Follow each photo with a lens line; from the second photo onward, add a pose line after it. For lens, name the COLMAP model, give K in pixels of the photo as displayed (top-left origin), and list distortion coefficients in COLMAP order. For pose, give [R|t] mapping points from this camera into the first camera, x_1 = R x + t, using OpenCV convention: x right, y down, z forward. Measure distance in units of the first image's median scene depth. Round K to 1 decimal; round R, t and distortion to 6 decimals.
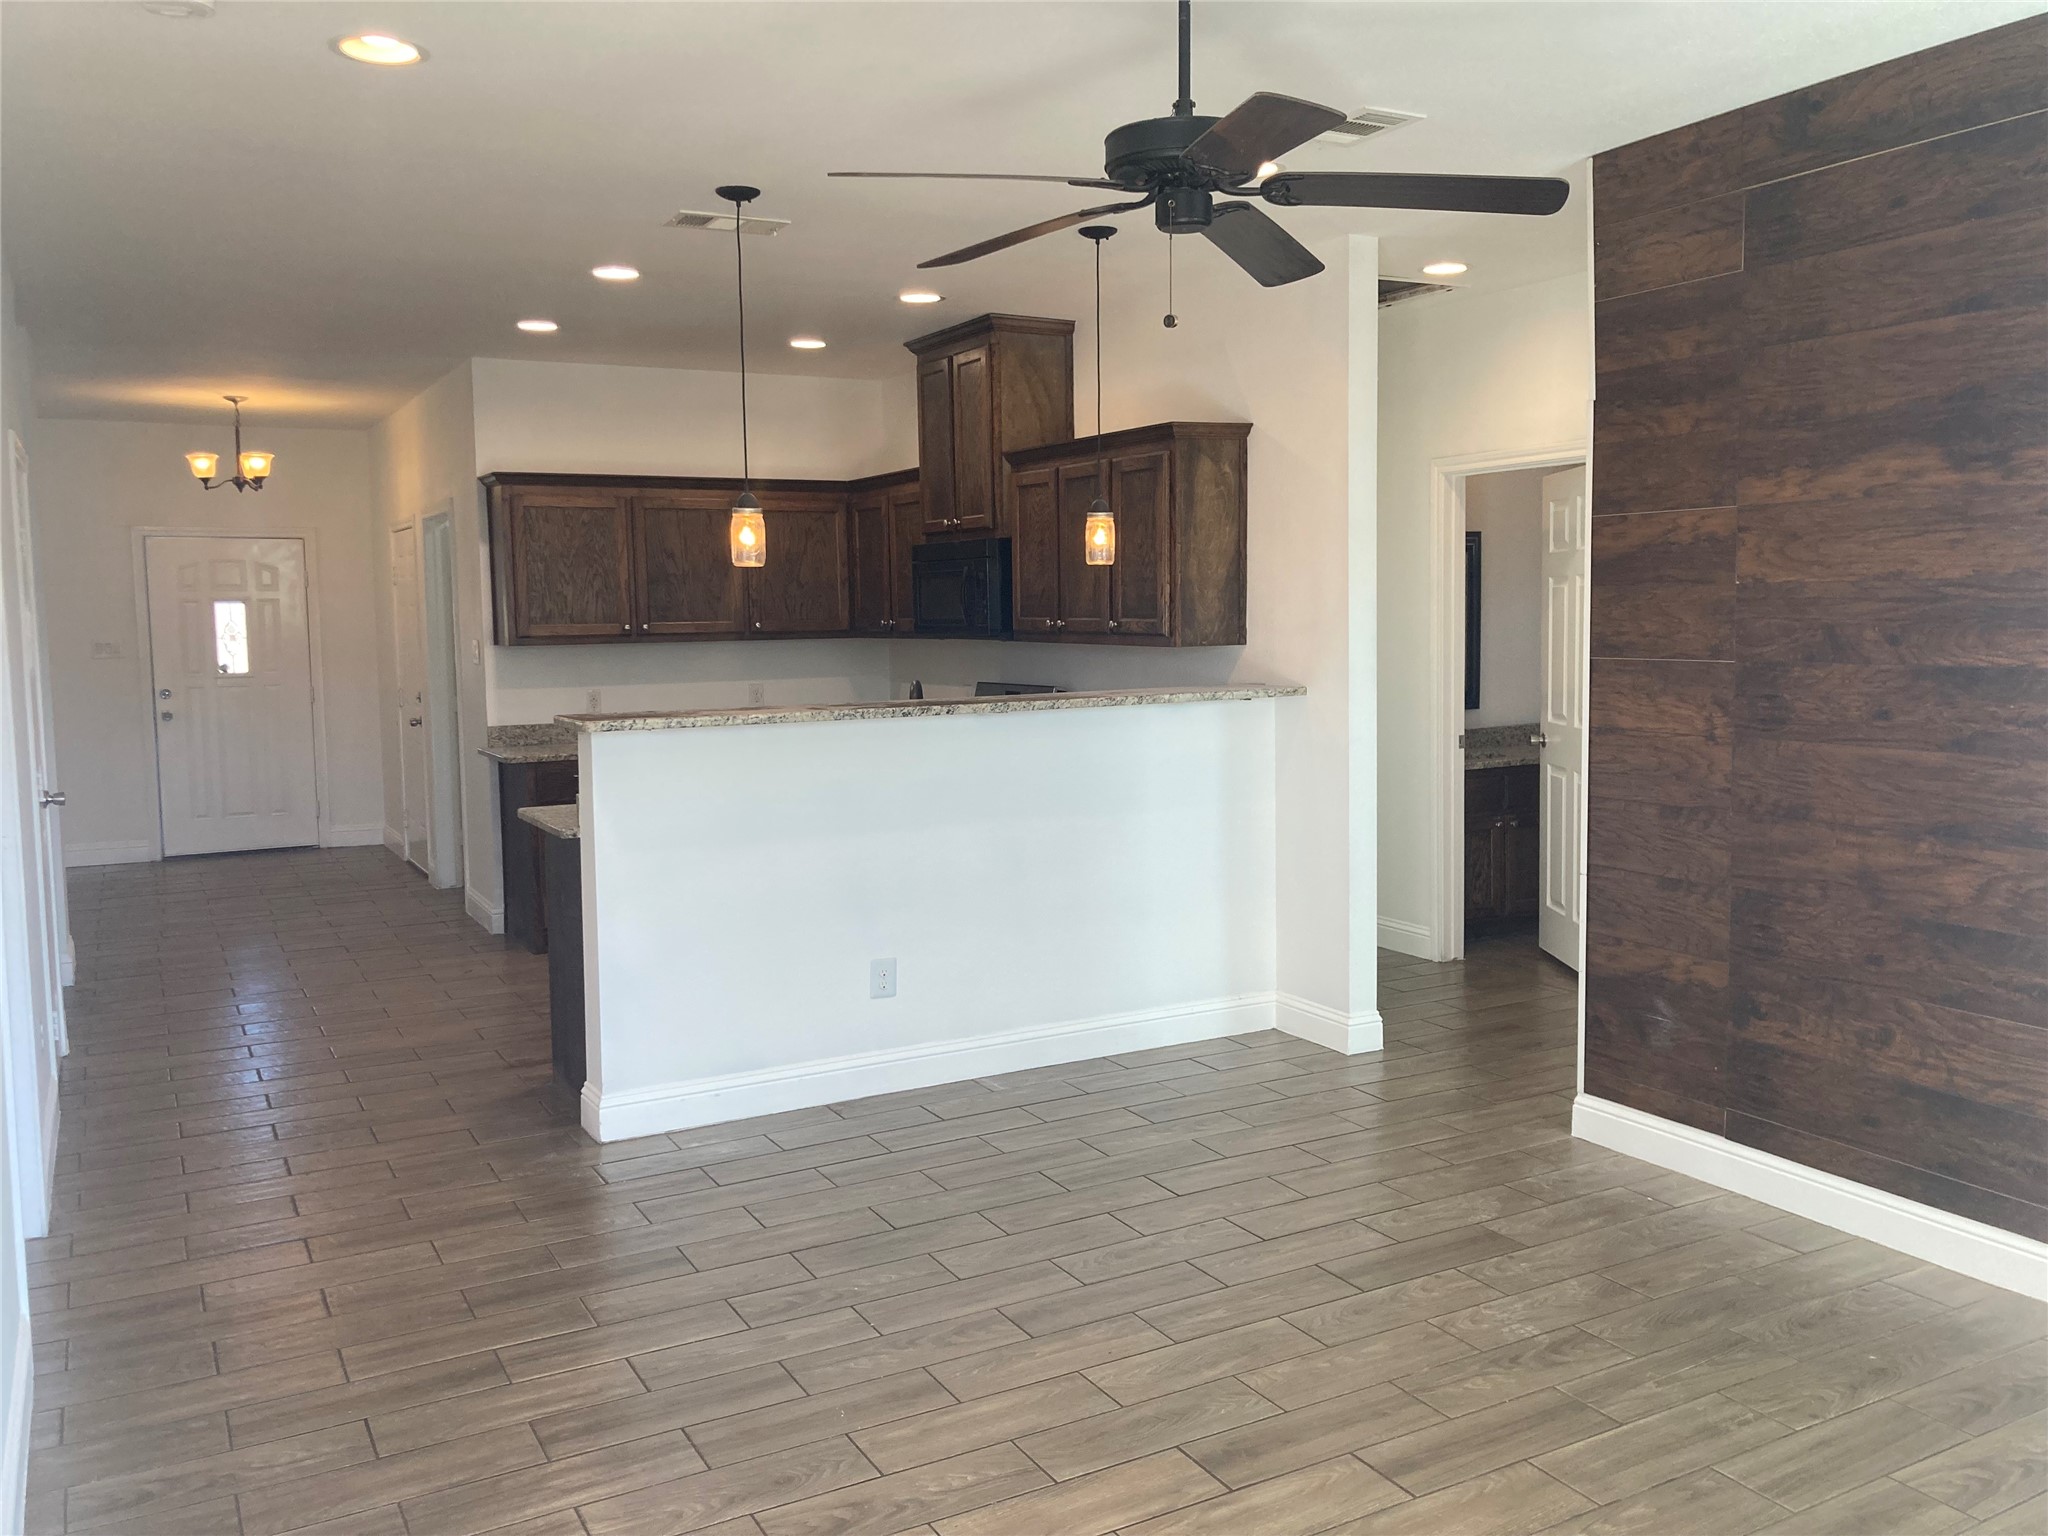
lens RADIAL K [[1671.2, 0, 1024.0], [0, 1671.2, 768.0], [0, 0, 1]] dist [0.035155, -0.006829]
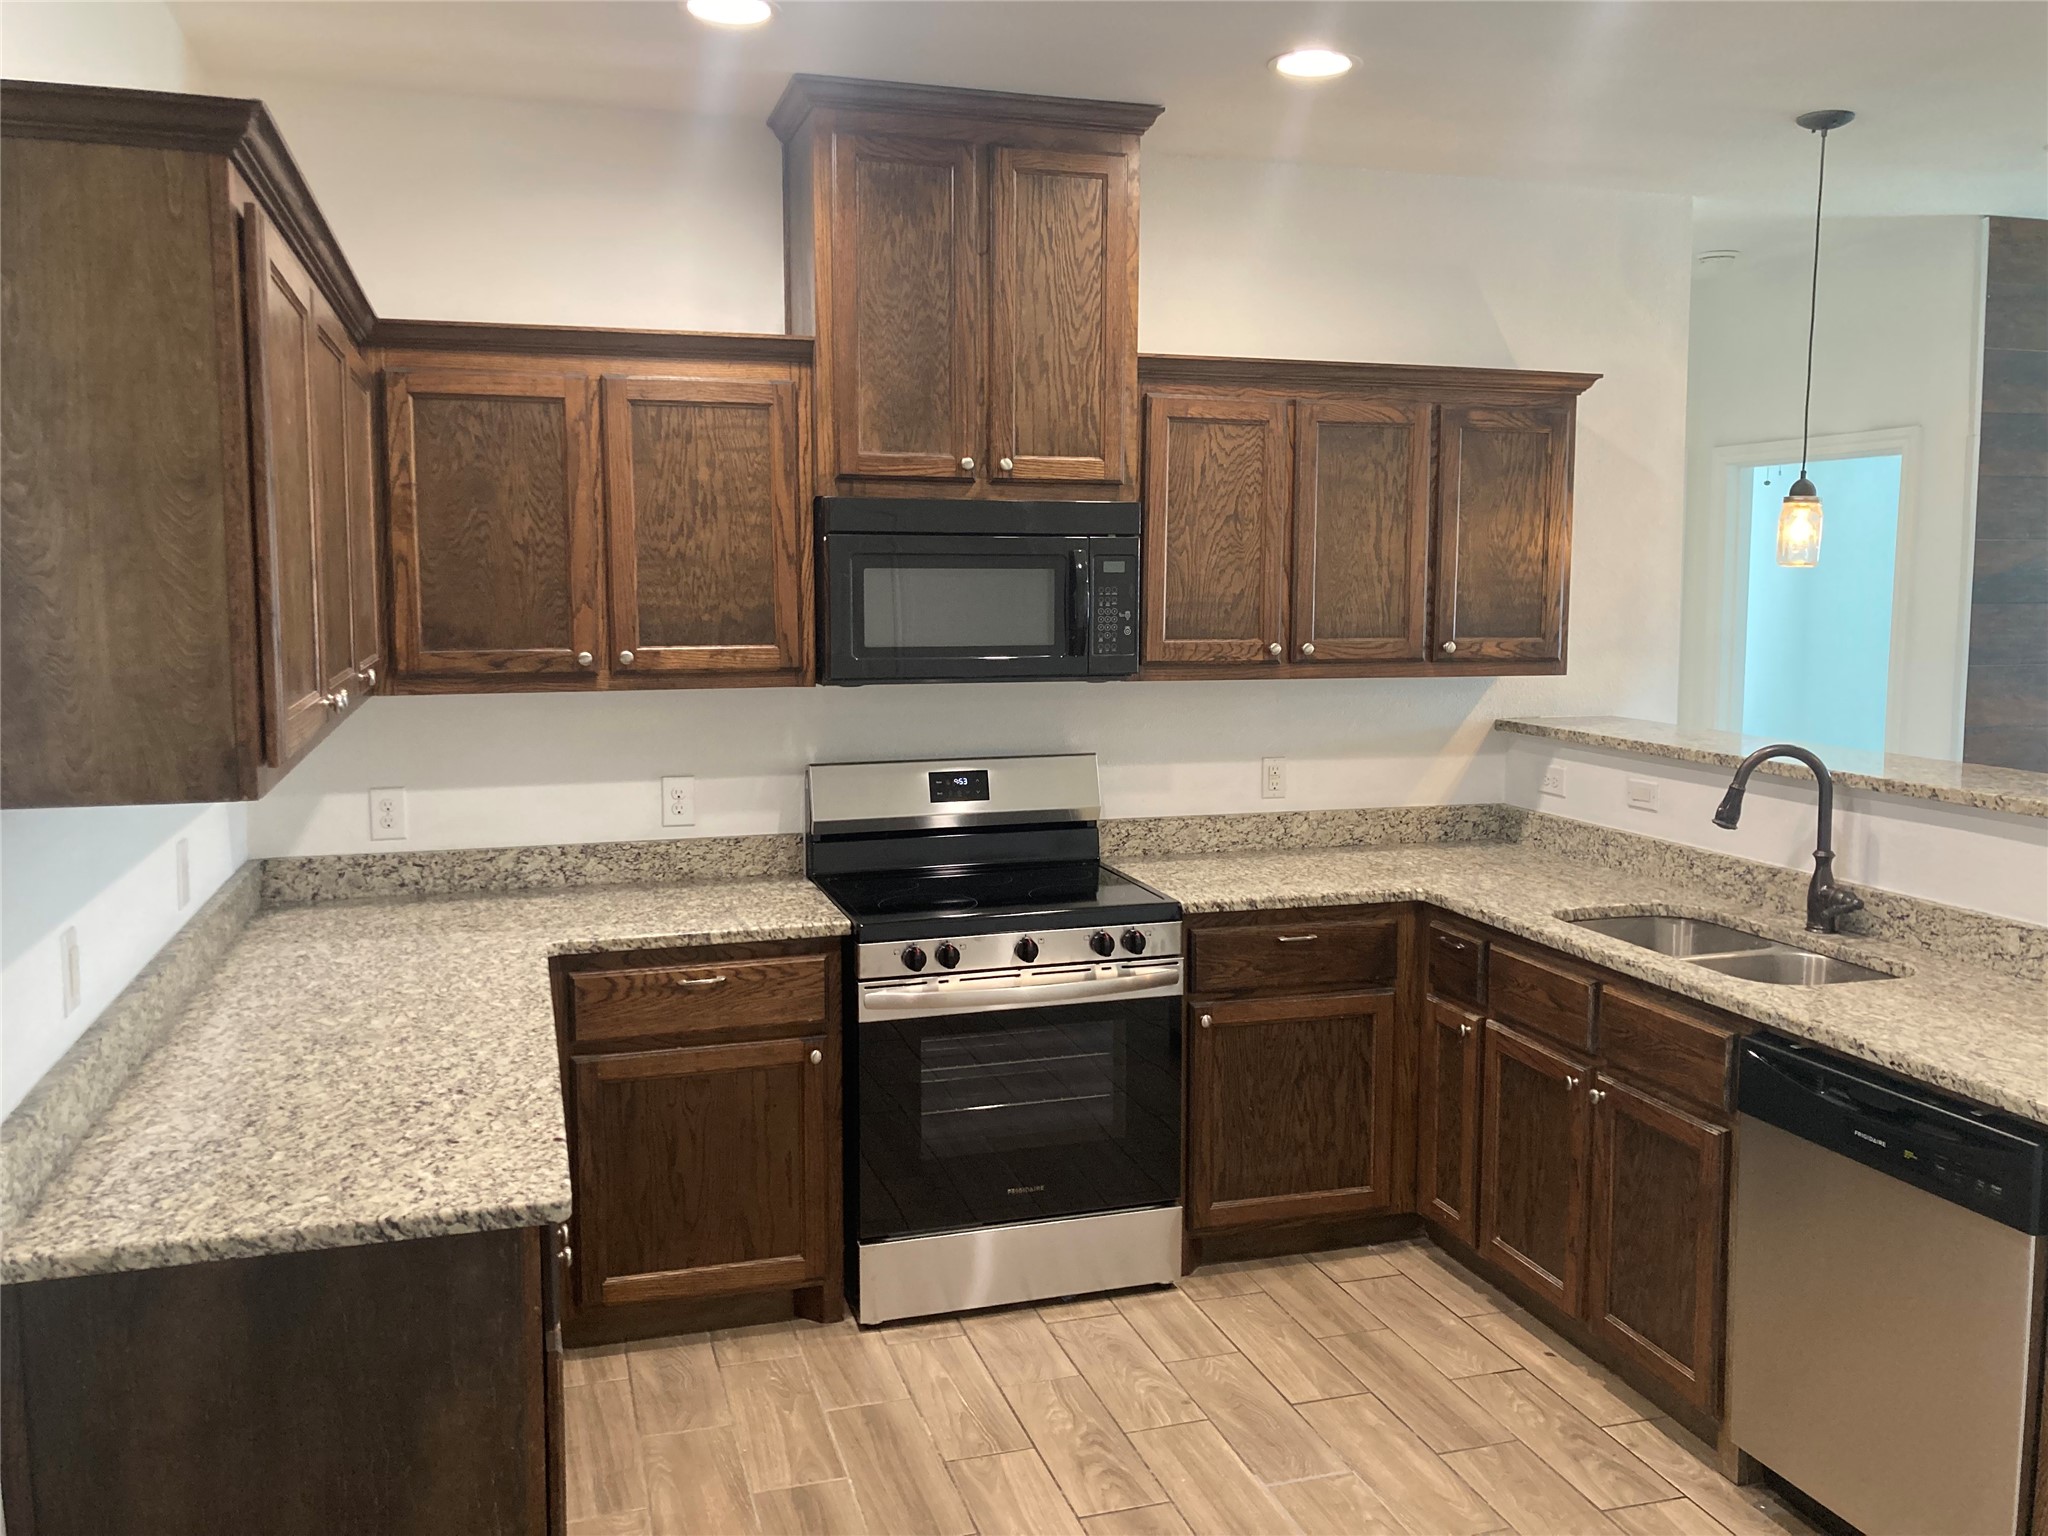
lens RADIAL K [[1671.2, 0, 1024.0], [0, 1671.2, 768.0], [0, 0, 1]] dist [0.035155, -0.006829]
pose [[0.195998, -0.092648, 0.976218, -0.650075], [0.090807, 0.992964, 0.076006, -0.102682], [-0.976391, 0.073750, 0.203032, 1.013017]]
